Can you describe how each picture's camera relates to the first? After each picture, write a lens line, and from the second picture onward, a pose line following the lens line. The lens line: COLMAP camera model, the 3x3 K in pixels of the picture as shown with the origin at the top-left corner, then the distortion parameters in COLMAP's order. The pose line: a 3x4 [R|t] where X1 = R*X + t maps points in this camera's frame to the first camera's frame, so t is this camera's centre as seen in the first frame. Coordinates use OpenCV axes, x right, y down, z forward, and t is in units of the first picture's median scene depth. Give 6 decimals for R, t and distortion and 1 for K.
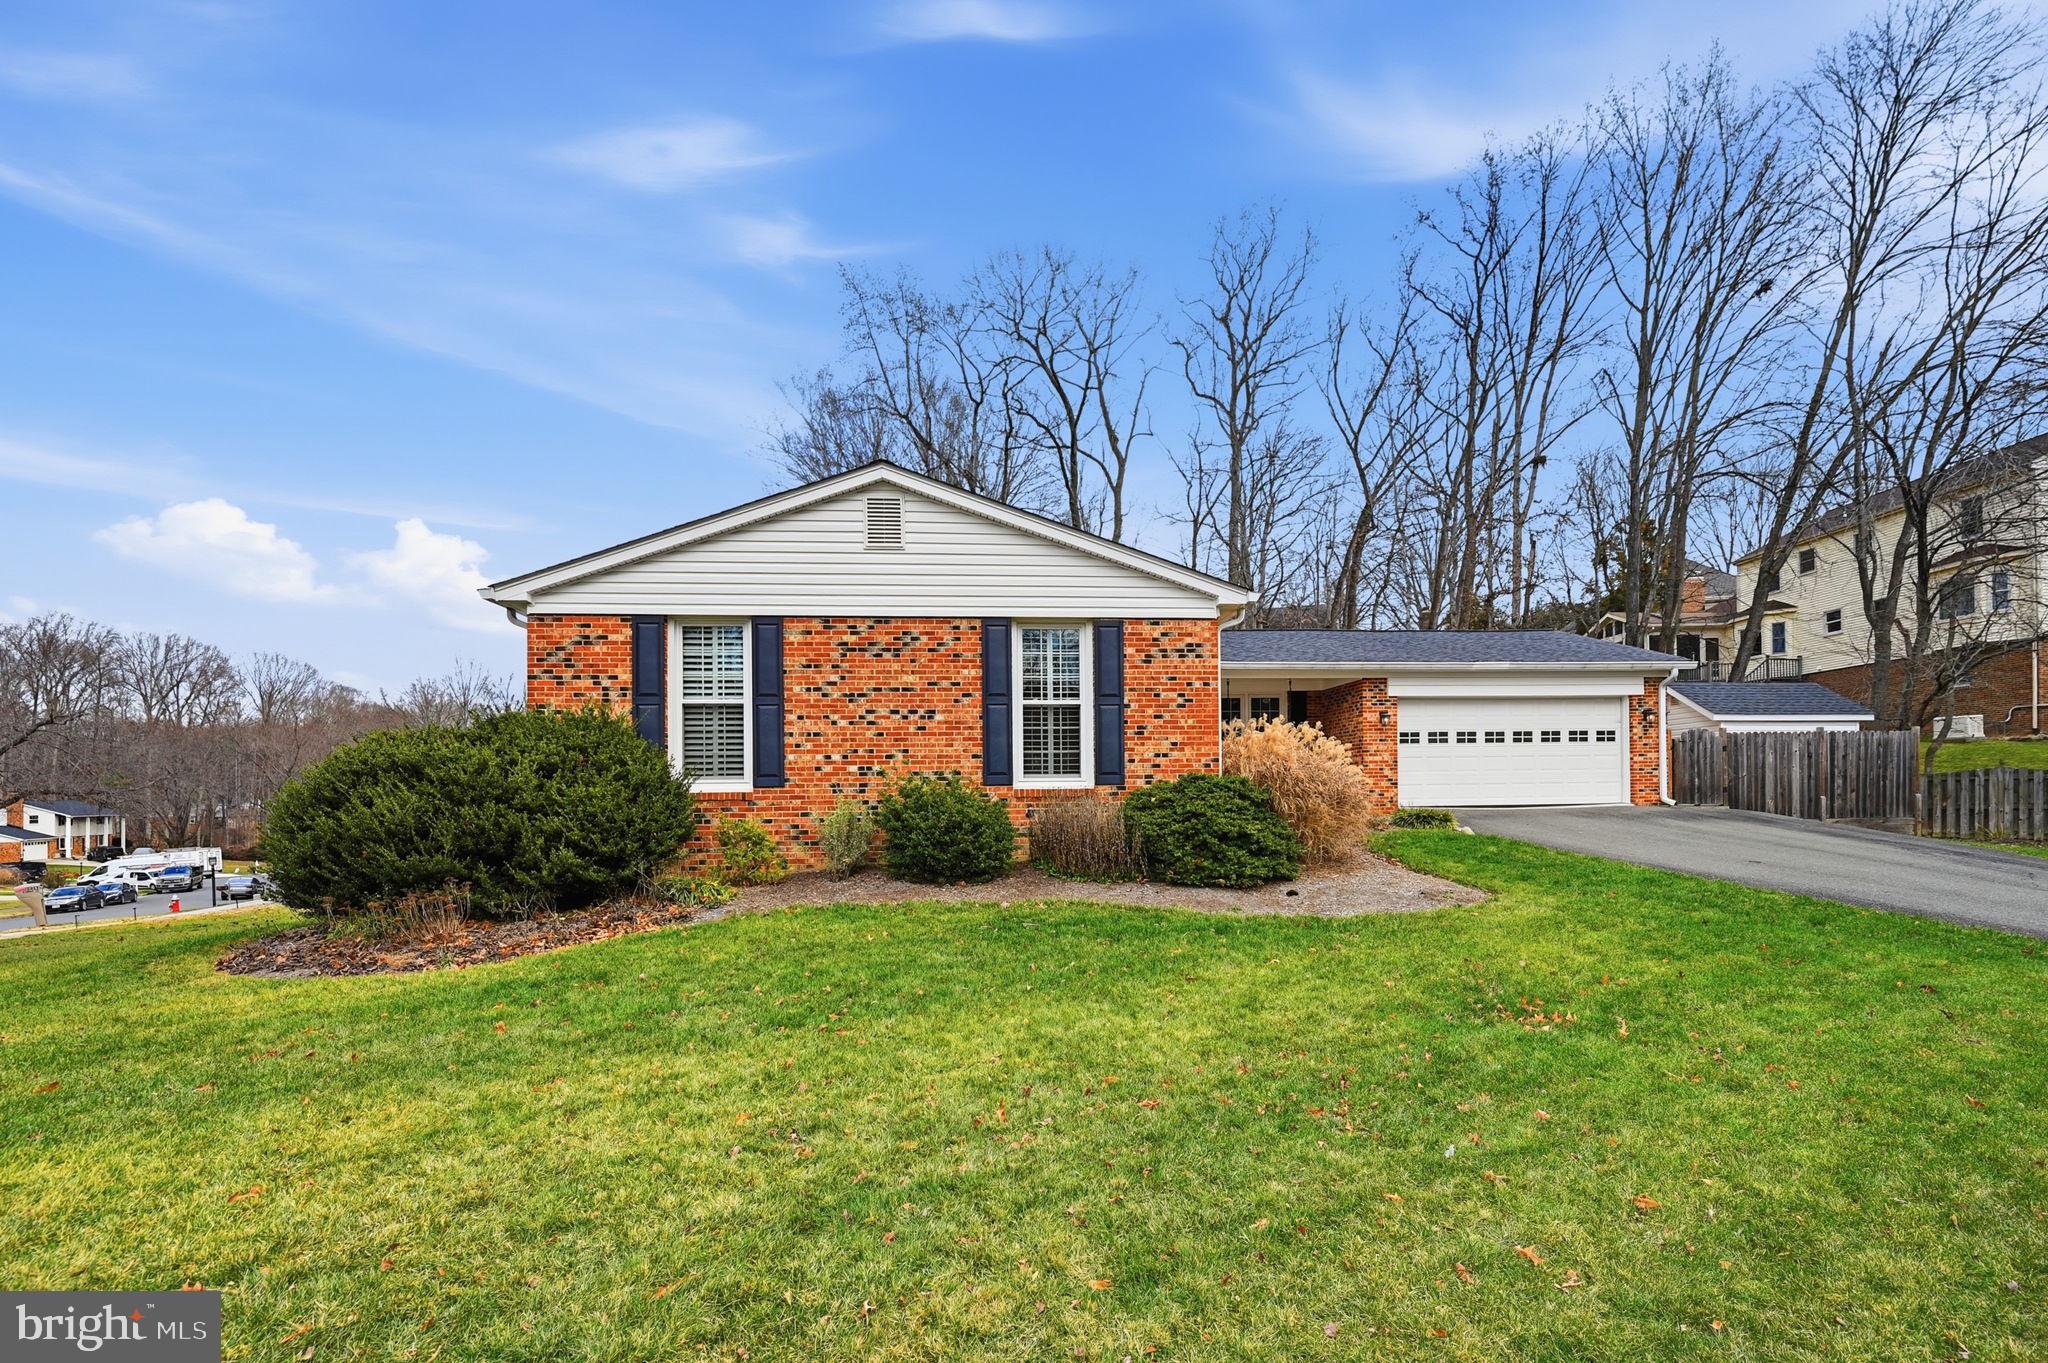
lens RADIAL K [[823.2, 0, 1027.2], [0, 823.2, 684.0], [0, 0, 1]] dist [-0.003973, 0.001290]
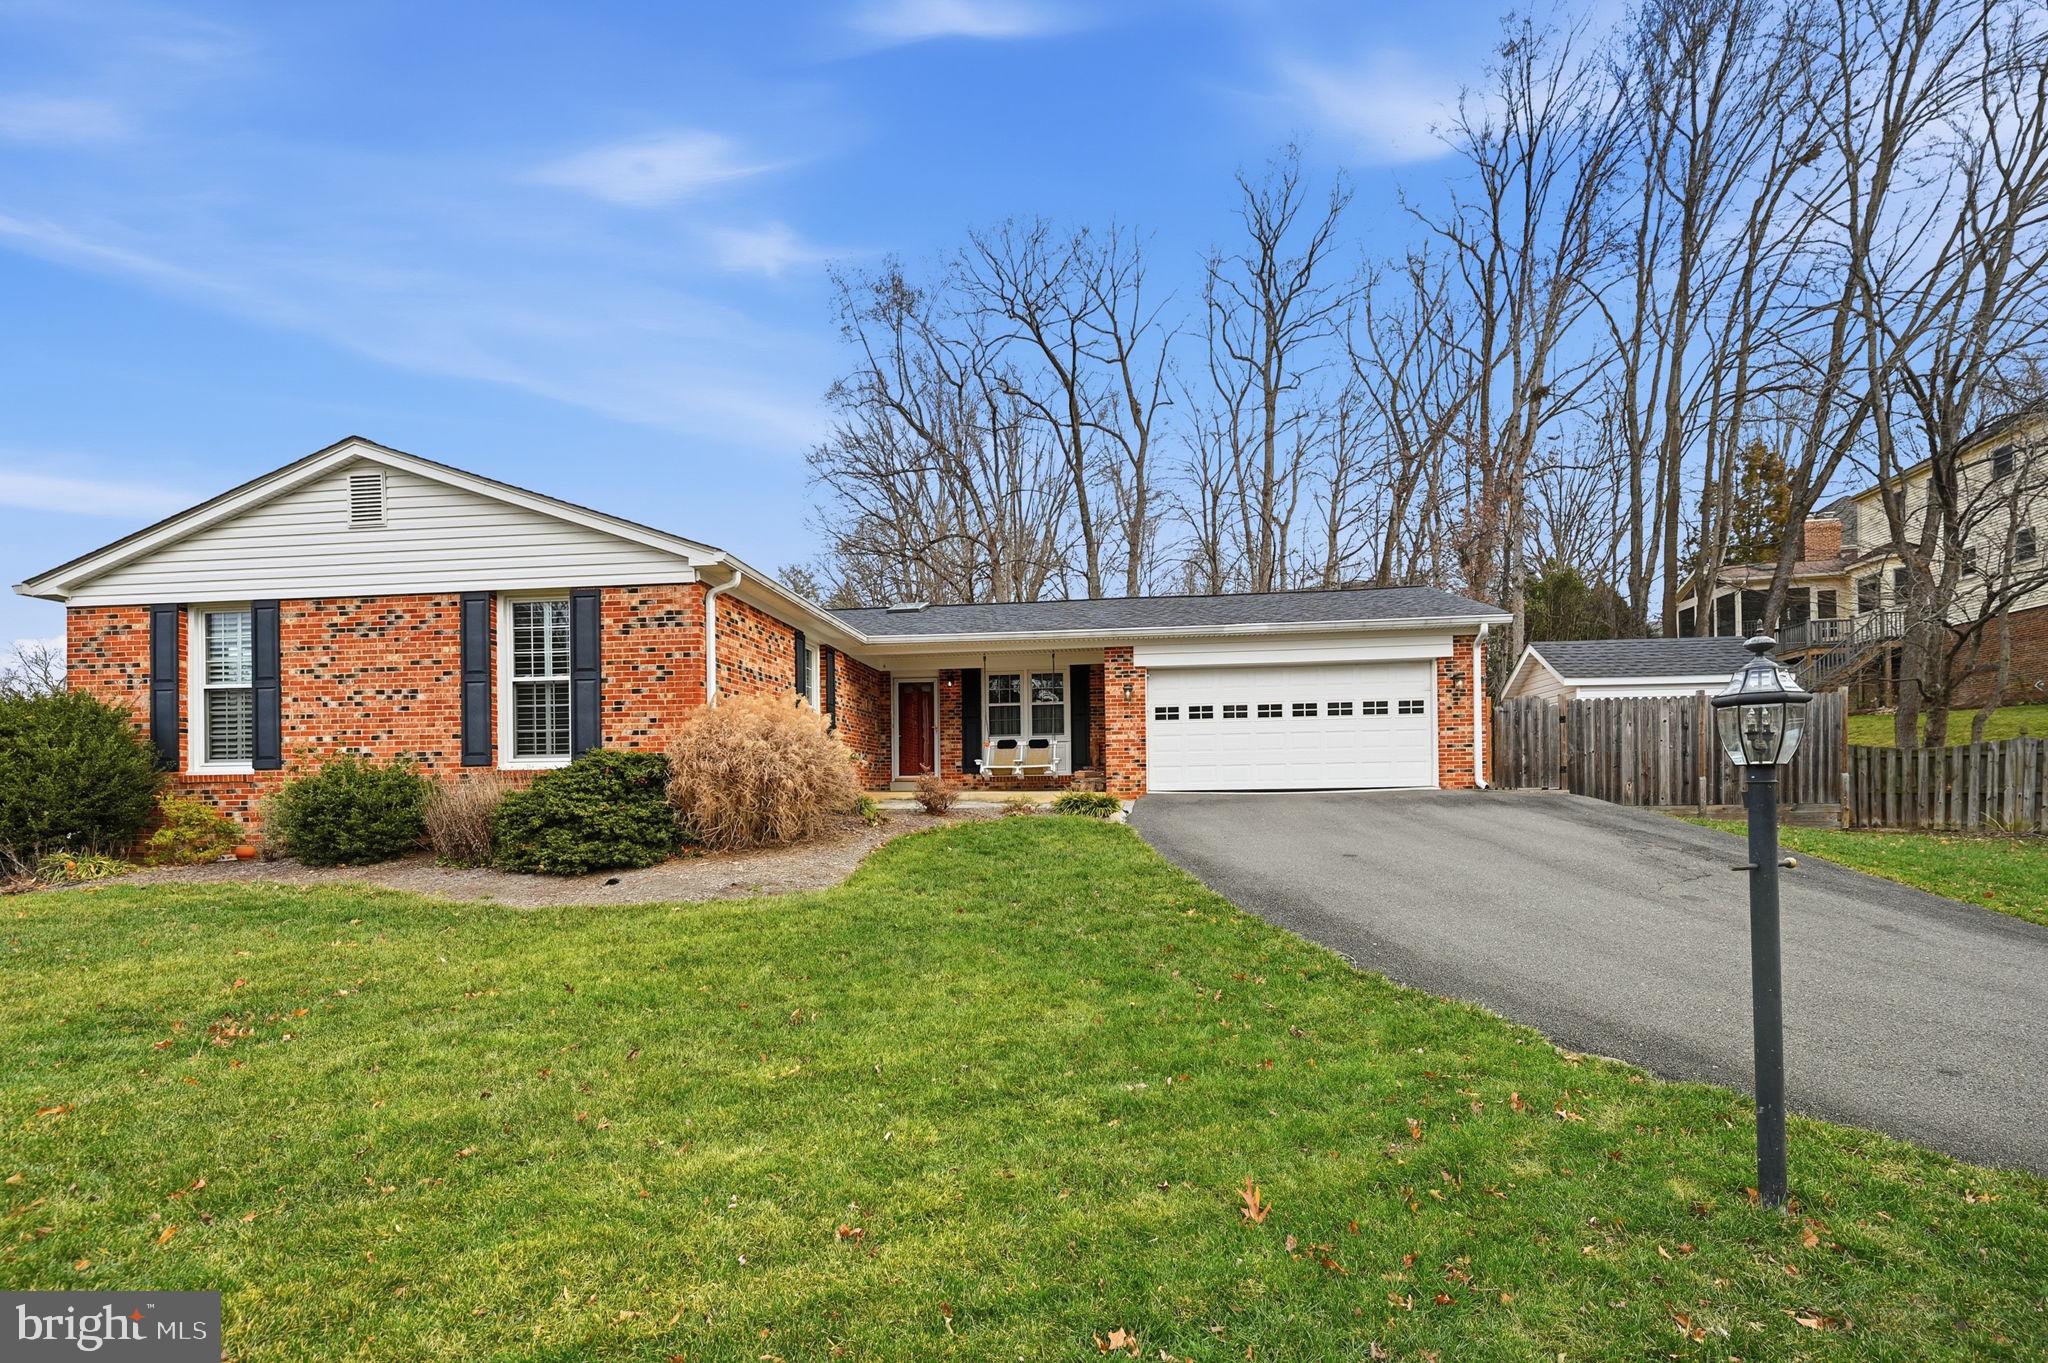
lens RADIAL K [[823.2, 0, 1023.0], [0, 823.2, 687.6], [0, 0, 1]] dist [-0.003973, 0.001290]
pose [[0.984640, -0.023863, -0.172961, 0.744071], [0.026629, 0.999552, 0.013688, 0.034323], [0.172557, -0.018084, 0.984834, 0.161186]]
